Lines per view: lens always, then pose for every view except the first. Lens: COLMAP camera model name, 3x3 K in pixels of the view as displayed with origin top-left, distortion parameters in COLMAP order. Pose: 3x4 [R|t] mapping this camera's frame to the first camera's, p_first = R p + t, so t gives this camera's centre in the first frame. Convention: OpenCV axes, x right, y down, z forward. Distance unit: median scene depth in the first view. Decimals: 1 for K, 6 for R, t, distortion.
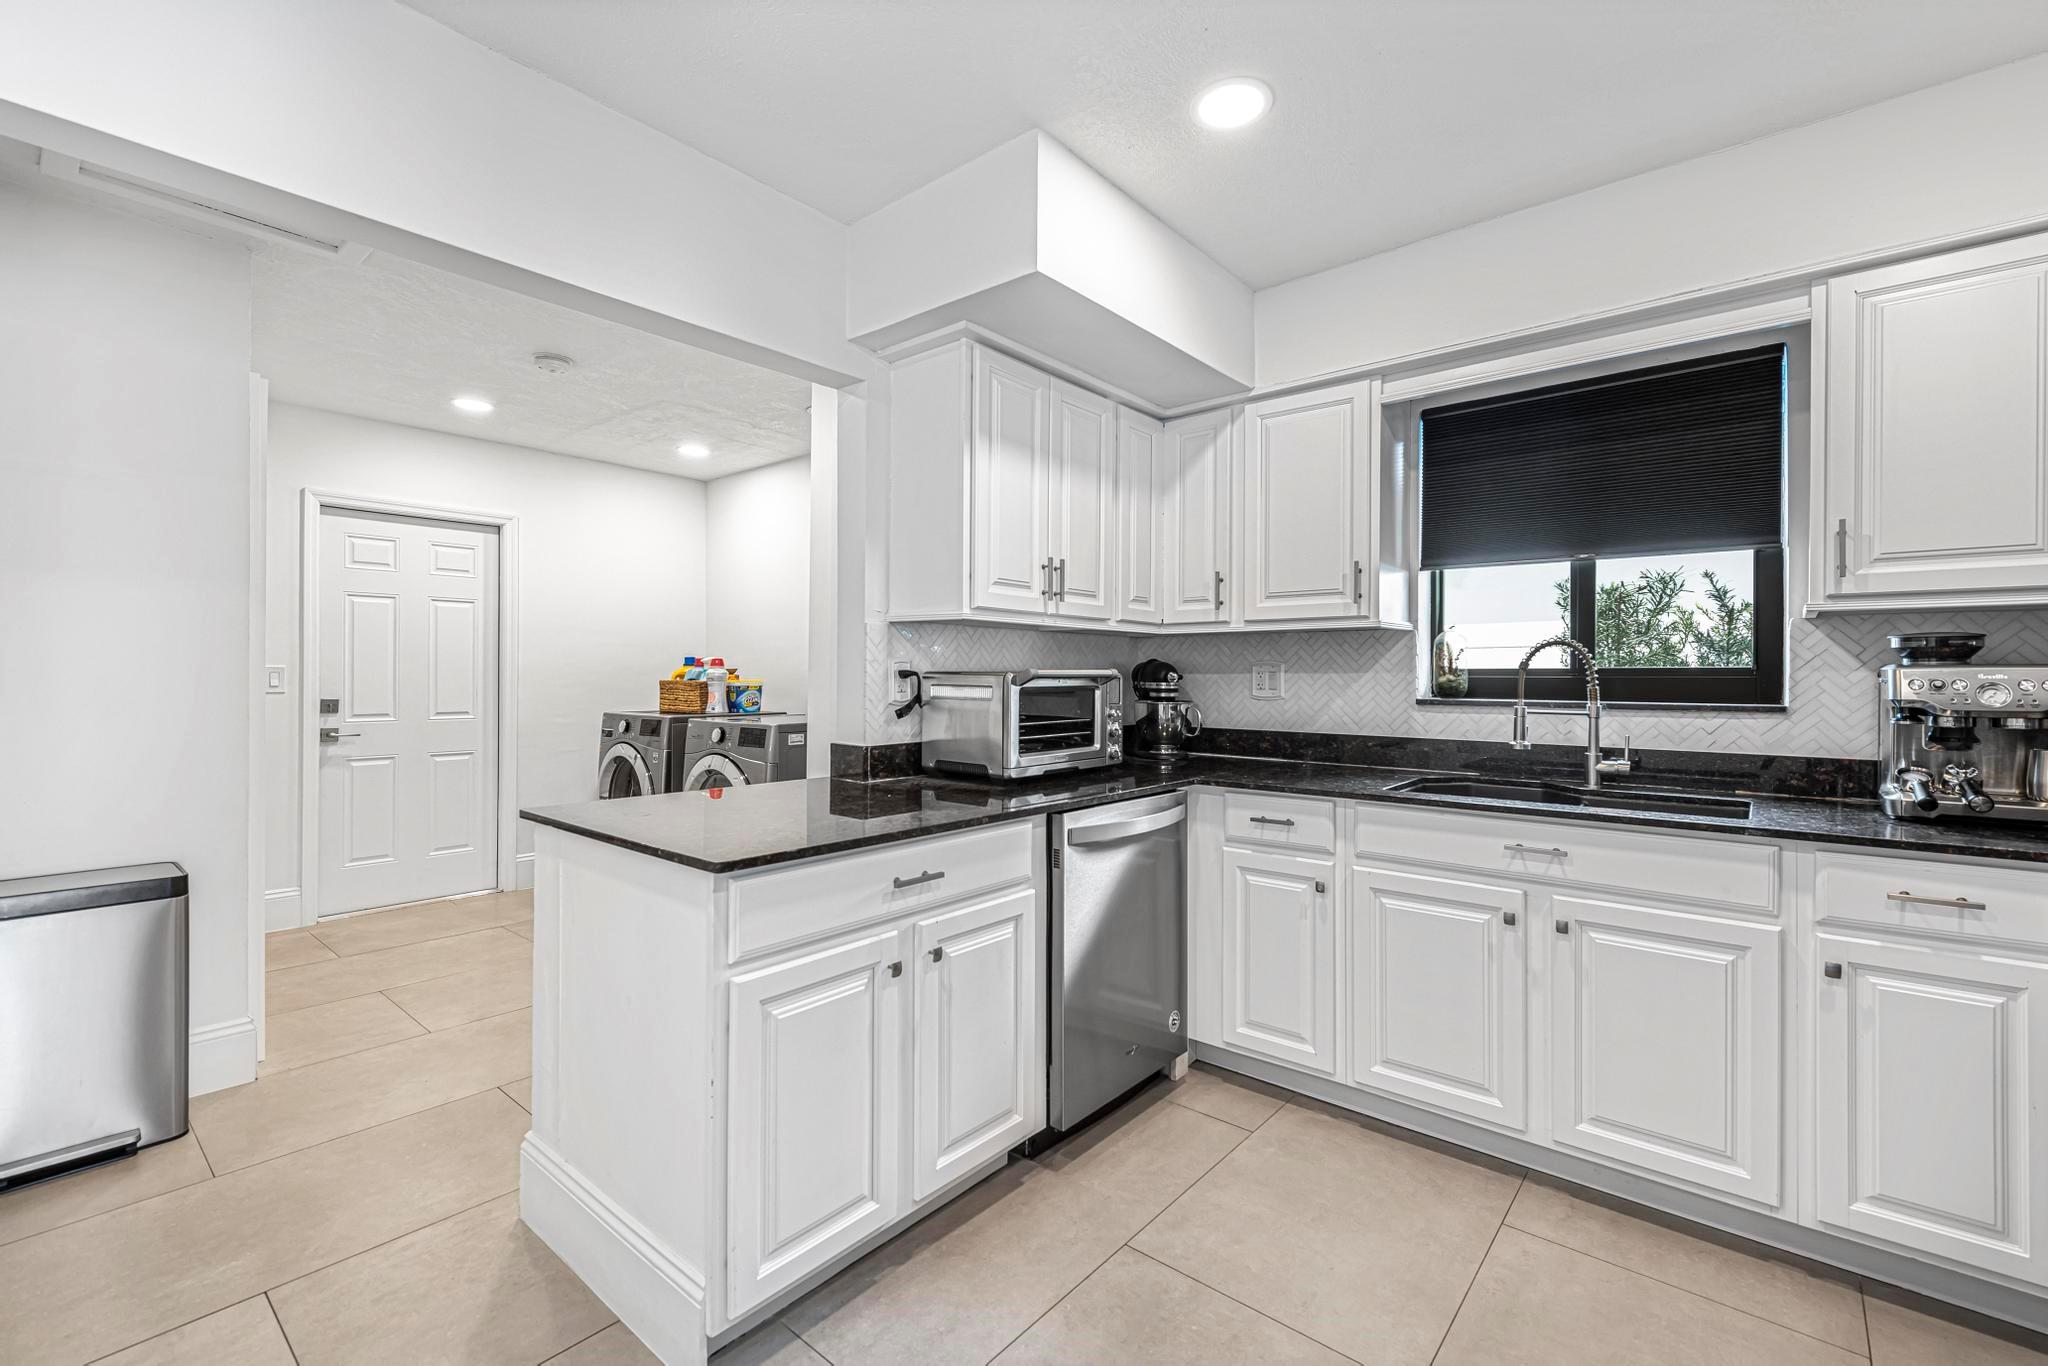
lens RADIAL K [[870.2, 0, 1034.2], [0, 870.2, 676.8], [0, 0, 1]] dist [0.010887, -0.005342]
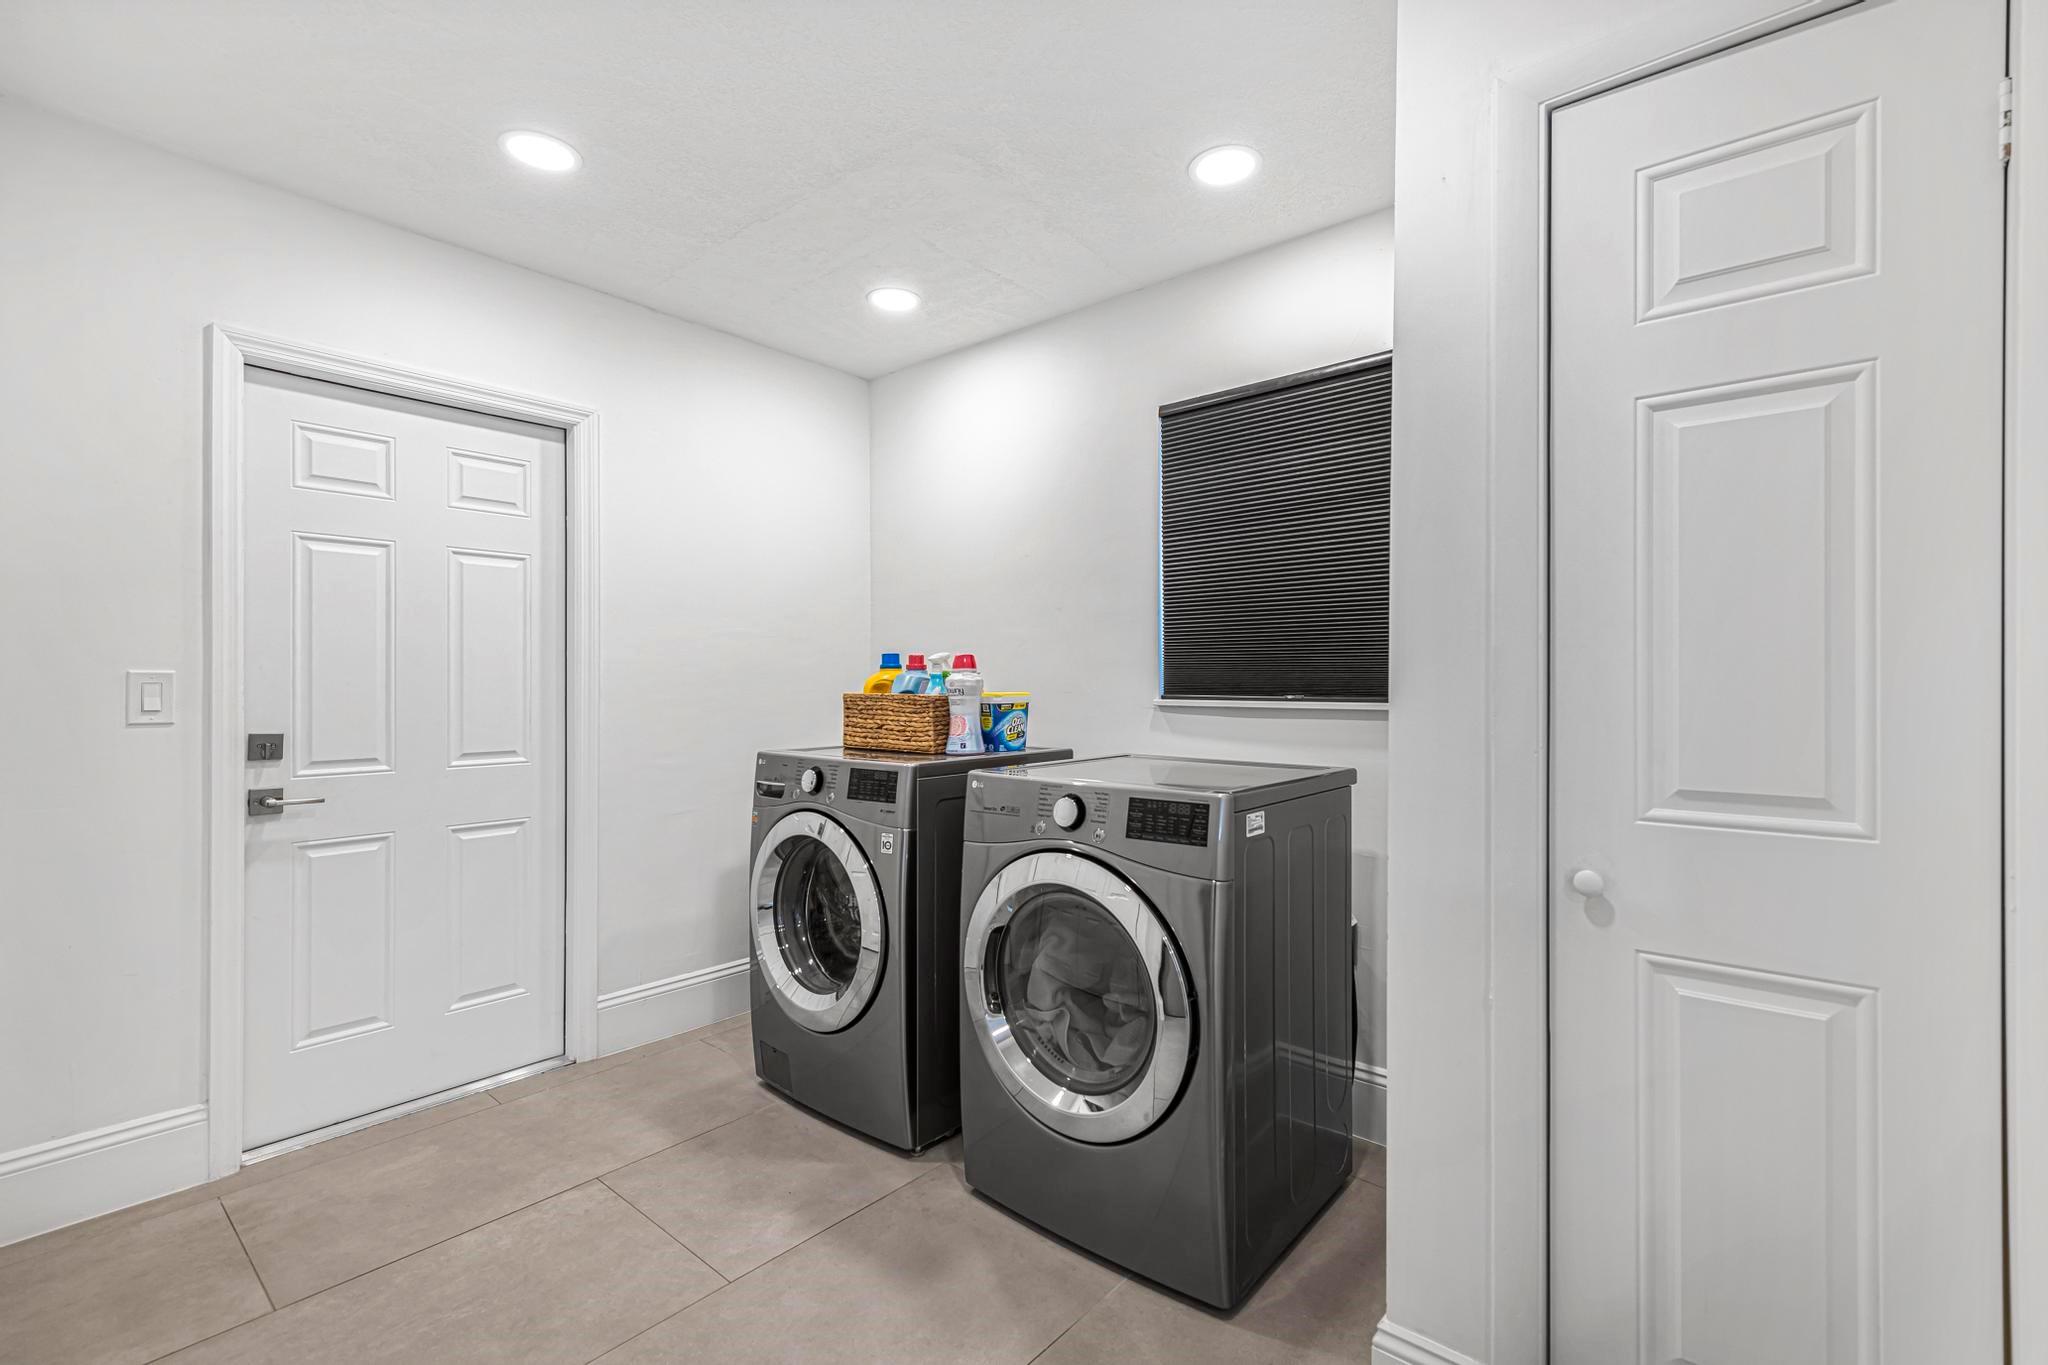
lens RADIAL K [[870.2, 0, 1012.4], [0, 870.2, 684.0], [0, 0, 1]] dist [0.010887, -0.005342]
pose [[0.999904, -0.005246, -0.012804, -0.549294], [0.005233, 0.999986, -0.001037, -0.002493], [0.012809, 0.000970, 0.999917, 0.754242]]
